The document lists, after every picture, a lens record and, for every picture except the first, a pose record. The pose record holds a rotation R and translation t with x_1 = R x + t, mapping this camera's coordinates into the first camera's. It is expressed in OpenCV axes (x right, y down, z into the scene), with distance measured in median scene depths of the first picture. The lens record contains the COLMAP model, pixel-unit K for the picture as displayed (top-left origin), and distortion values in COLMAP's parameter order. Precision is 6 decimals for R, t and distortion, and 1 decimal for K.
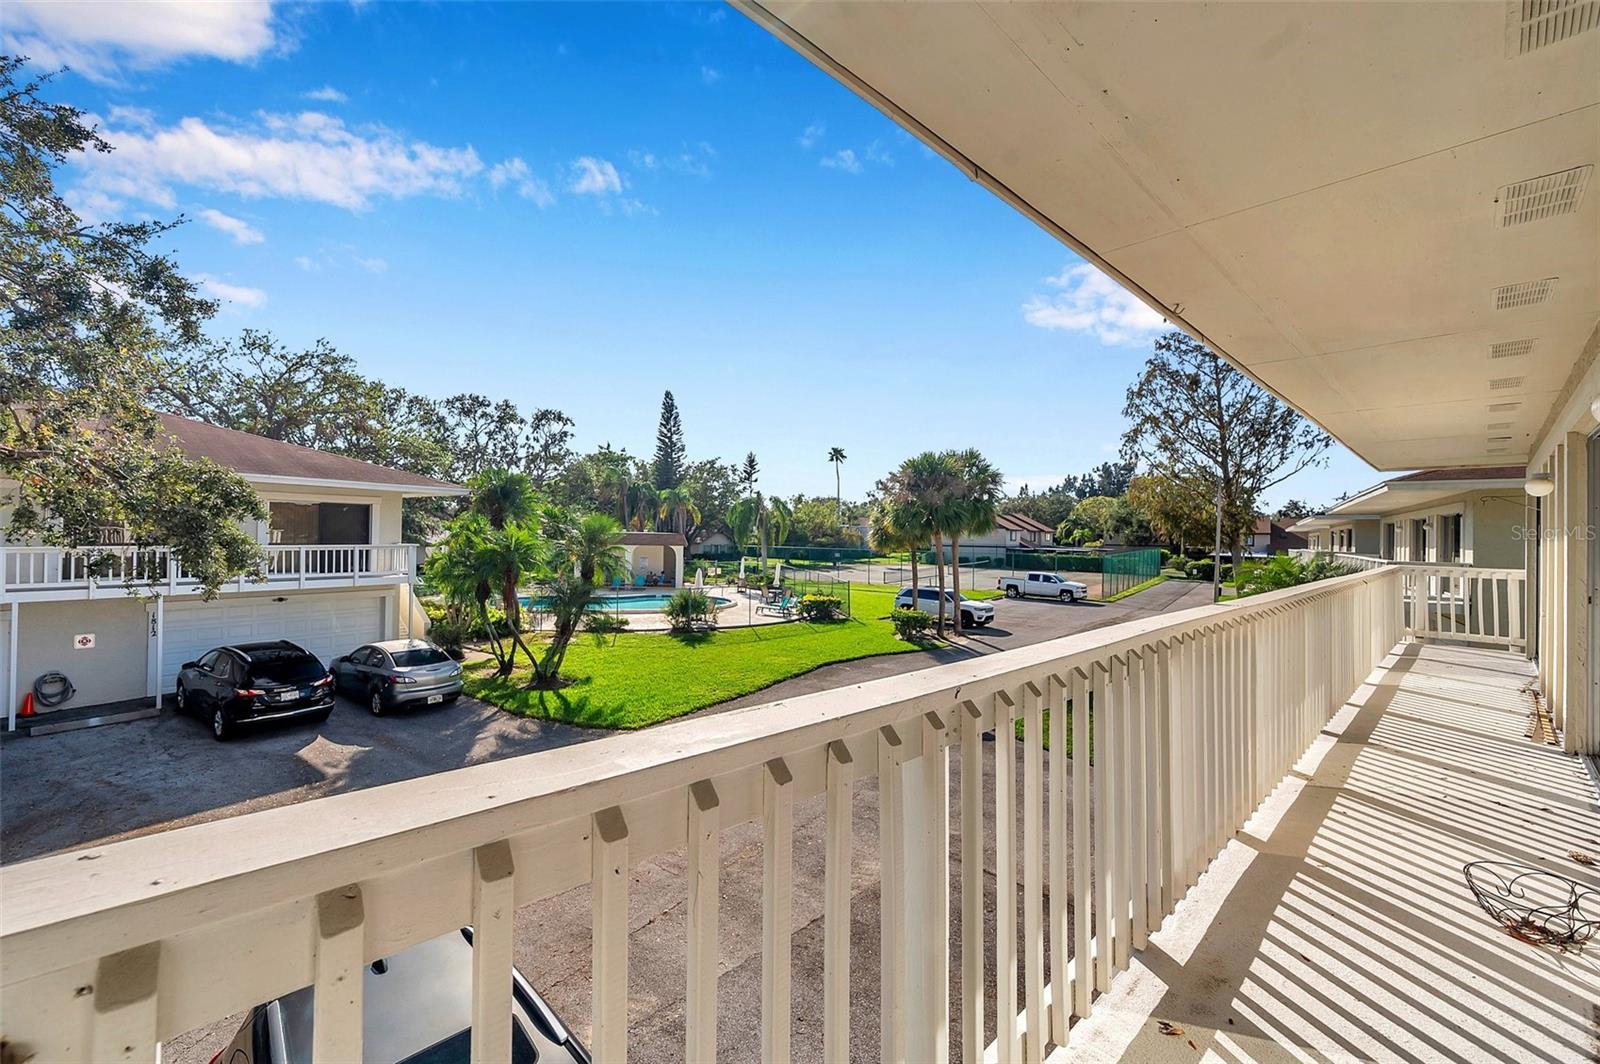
lens RADIAL K [[642.1, 0, 800.0], [0, 642.1, 532.0], [0, 0, 1]] dist [-0.001493, -0.000136]
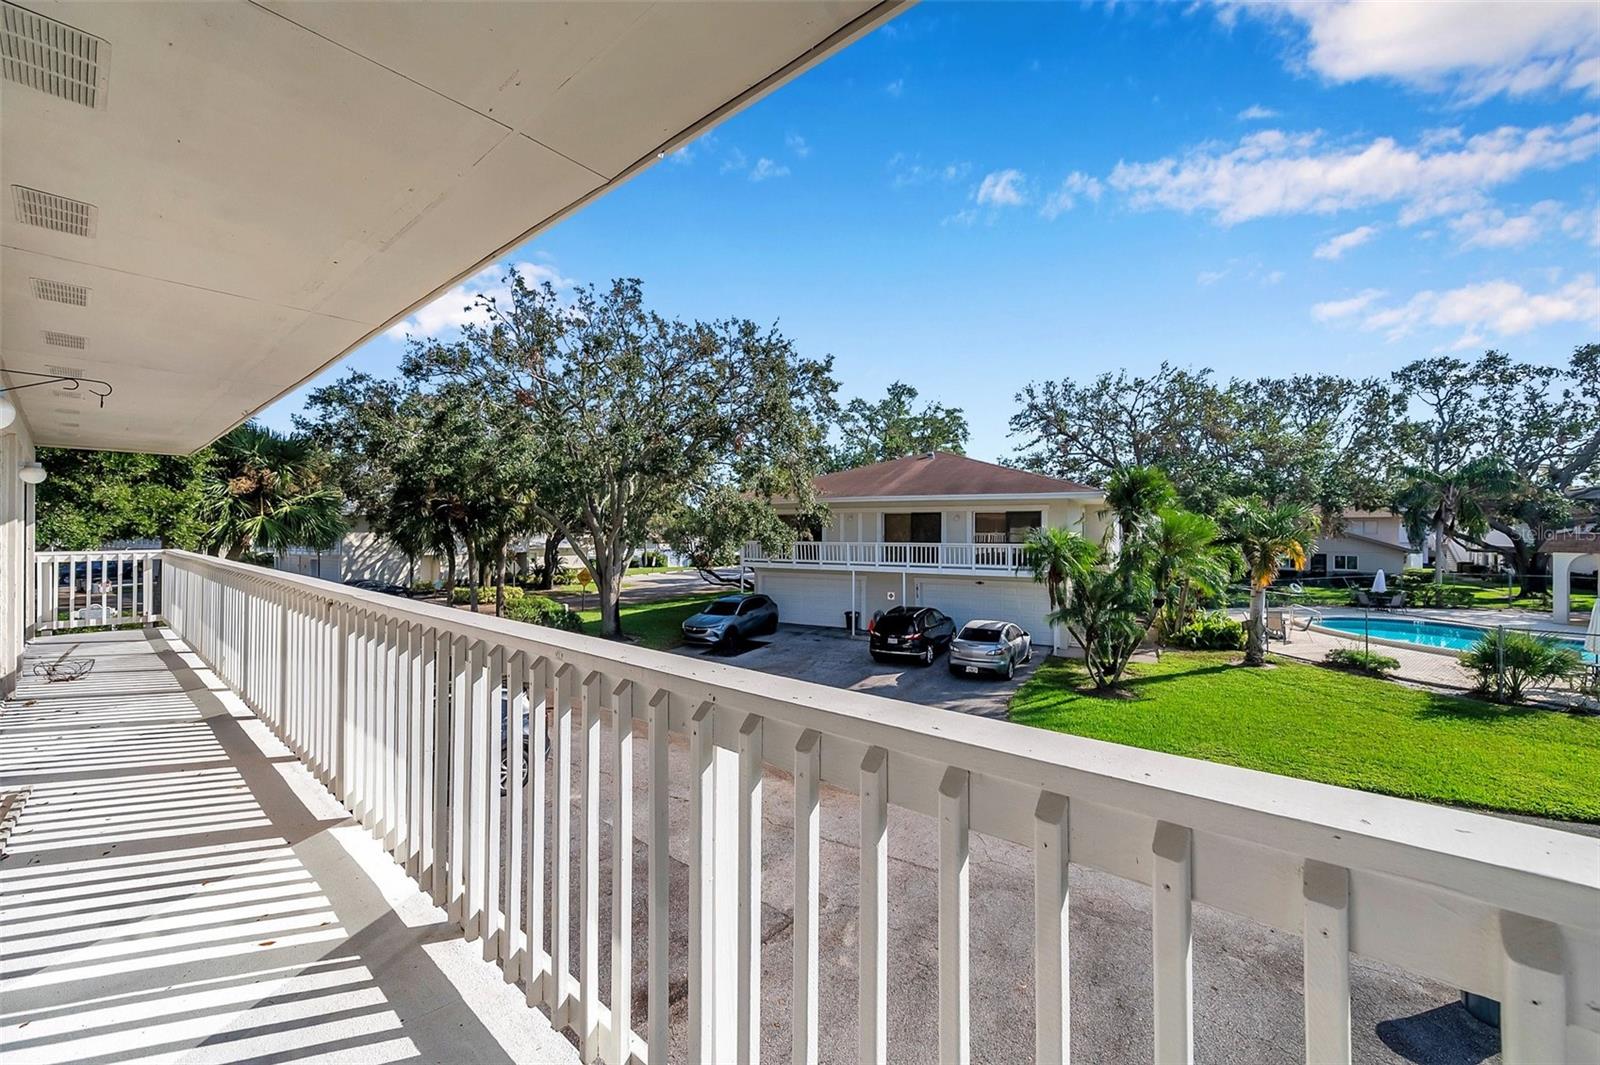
lens RADIAL K [[630.9, 0, 797.9], [0, 630.9, 530.0], [0, 0, 1]] dist [-0.001800, -0.000021]
pose [[0.085659, -0.018924, -0.996145, 0.647890], [0.005307, 0.999814, -0.018537, 0.015836], [0.996310, -0.003699, 0.085744, 0.606081]]
